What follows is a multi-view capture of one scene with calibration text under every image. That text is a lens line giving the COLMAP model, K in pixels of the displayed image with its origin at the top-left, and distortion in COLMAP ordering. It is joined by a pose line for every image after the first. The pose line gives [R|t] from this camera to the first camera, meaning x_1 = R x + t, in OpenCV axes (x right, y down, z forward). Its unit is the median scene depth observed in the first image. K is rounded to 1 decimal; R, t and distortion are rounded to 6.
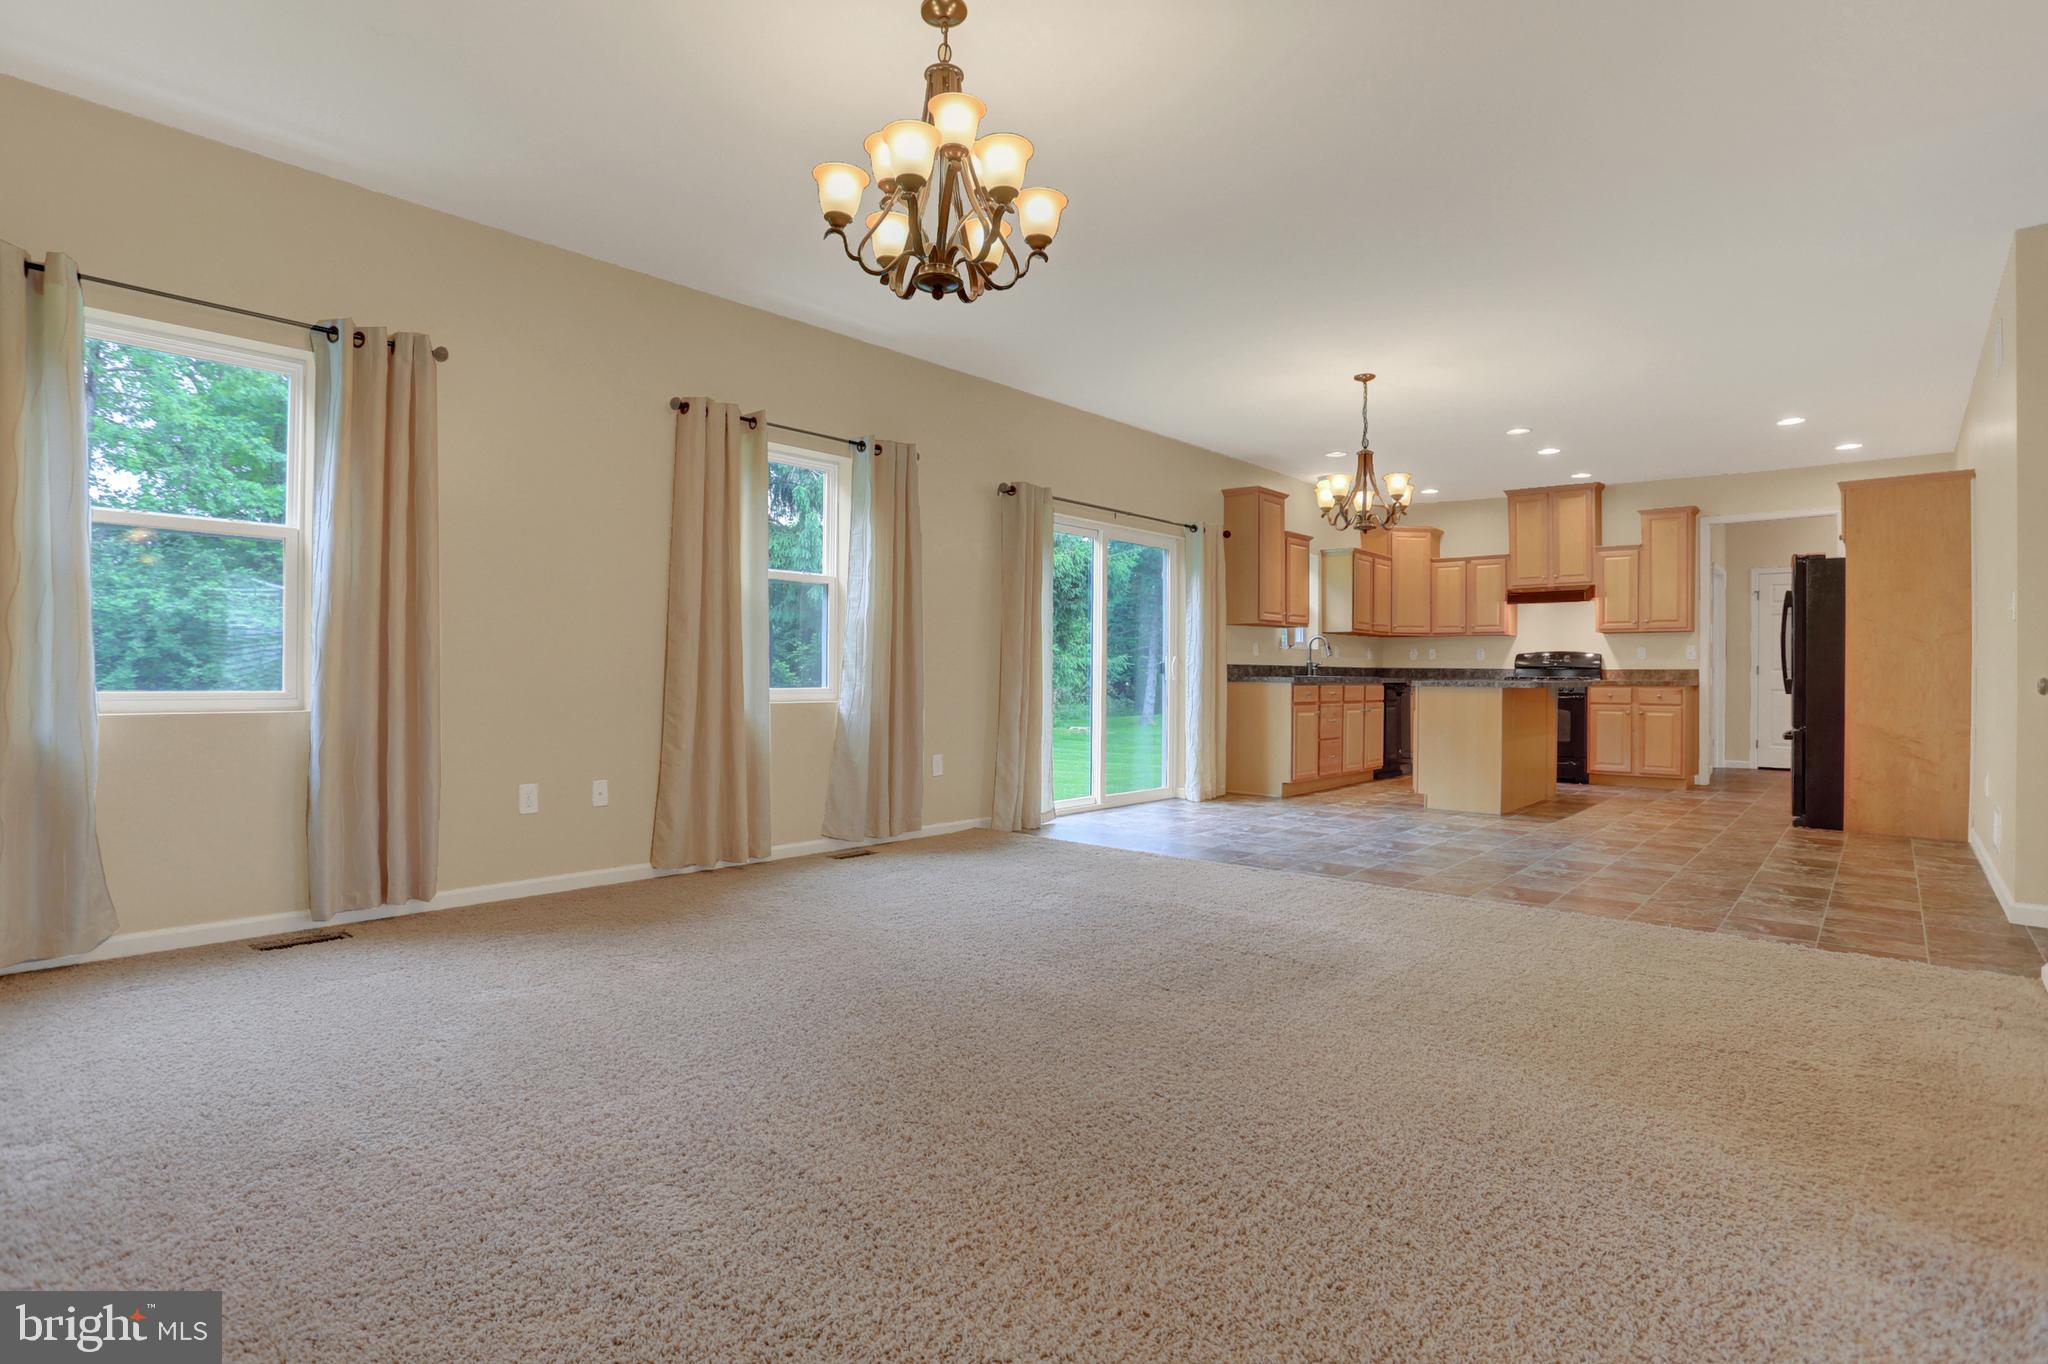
lens RADIAL K [[1011.5, 0, 1004.0], [0, 1011.5, 687.8], [0, 0, 1]] dist [-0.039643, 0.008469]
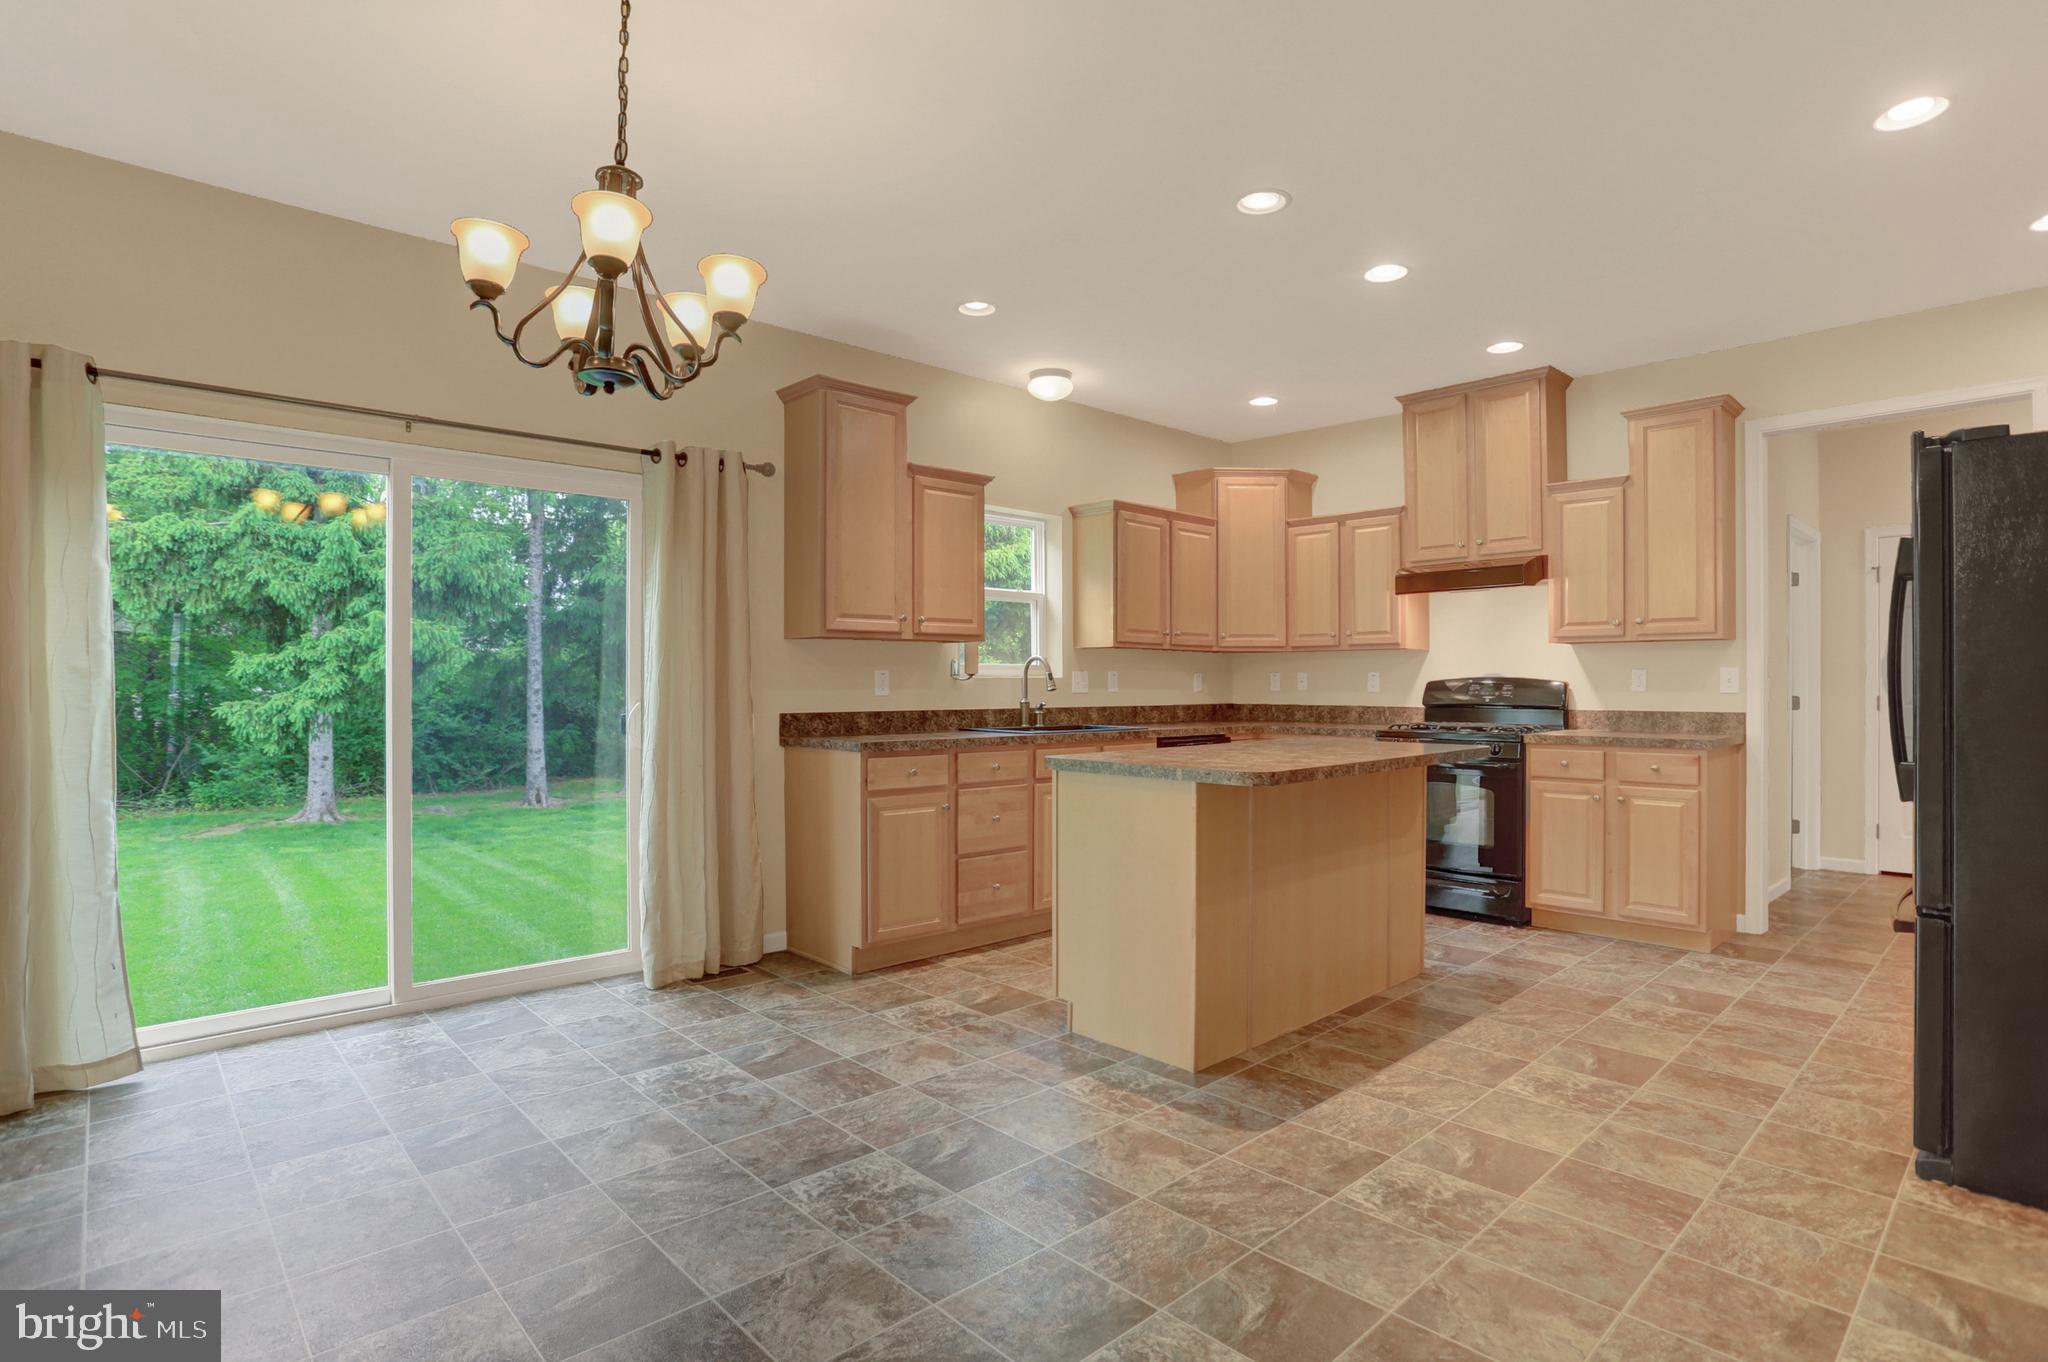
lens RADIAL K [[1011.5, 0, 1010.4], [0, 1011.5, 698.7], [0, 0, 1]] dist [-0.039643, 0.008469]
pose [[0.995102, -0.006115, -0.098668, 0.357264], [0.006368, 0.999977, 0.002249, -0.028648], [0.098652, -0.002867, 0.995118, 0.432578]]
